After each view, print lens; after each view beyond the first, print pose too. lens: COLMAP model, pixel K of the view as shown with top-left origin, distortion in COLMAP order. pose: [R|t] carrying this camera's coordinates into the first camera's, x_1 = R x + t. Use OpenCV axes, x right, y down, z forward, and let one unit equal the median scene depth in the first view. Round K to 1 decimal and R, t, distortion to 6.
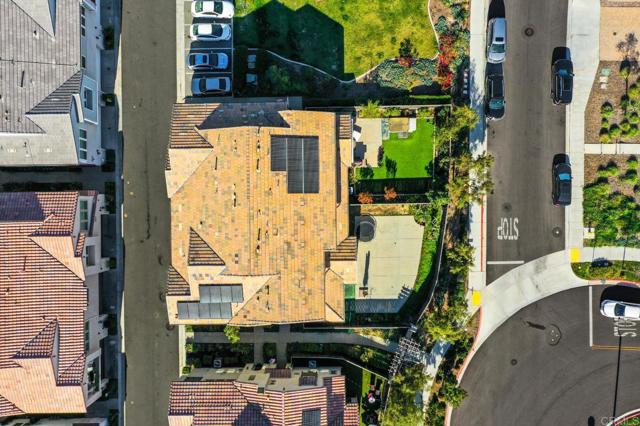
lens RADIAL K [[501.9, 0, 320.5], [0, 501.9, 209.6], [0, 0, 1]] dist [0.010247, 0.006951]
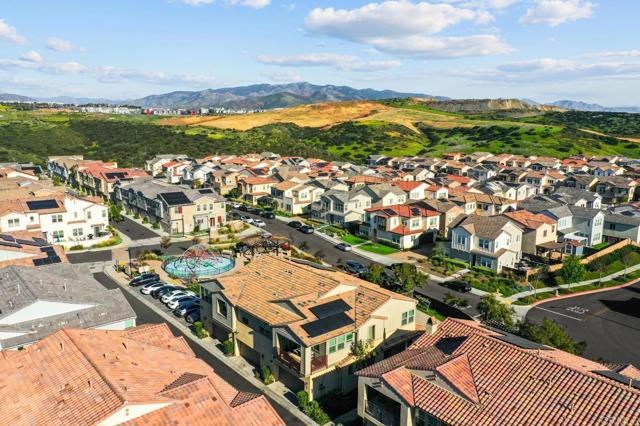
lens RADIAL K [[501.9, 0, 320.5], [0, 501.9, 209.6], [0, 0, 1]] dist [0.010247, 0.006951]
pose [[0.774654, -0.096682, 0.624951, -0.720184], [0.632193, 0.142798, -0.761539, 0.789331], [-0.015615, 0.985018, 0.171740, 0.552199]]
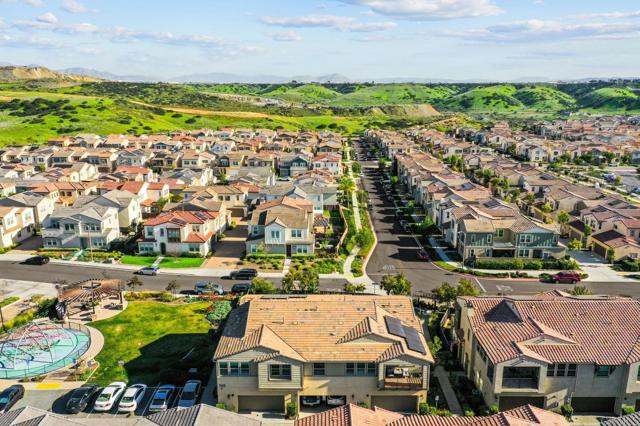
lens RADIAL K [[501.9, 0, 320.5], [0, 501.9, 209.6], [0, 0, 1]] dist [0.010247, 0.006951]
pose [[0.008828, -0.223487, 0.974667, -1.076219], [0.999958, 0.004549, -0.008014, 0.009674], [-0.002643, 0.974696, 0.223518, 0.435621]]
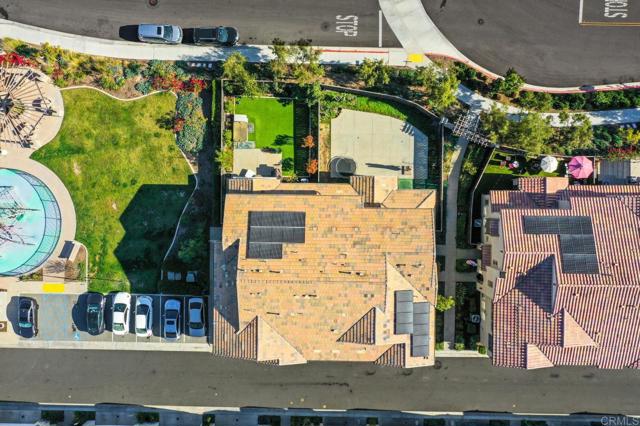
lens RADIAL K [[501.9, 0, 320.5], [0, 501.9, 209.6], [0, 0, 1]] dist [0.010247, 0.006951]
pose [[0.023075, -0.999678, 0.010603, -0.007556], [0.999530, 0.022855, -0.020455, 0.015903], [0.020206, 0.011070, 0.999735, -0.002538]]
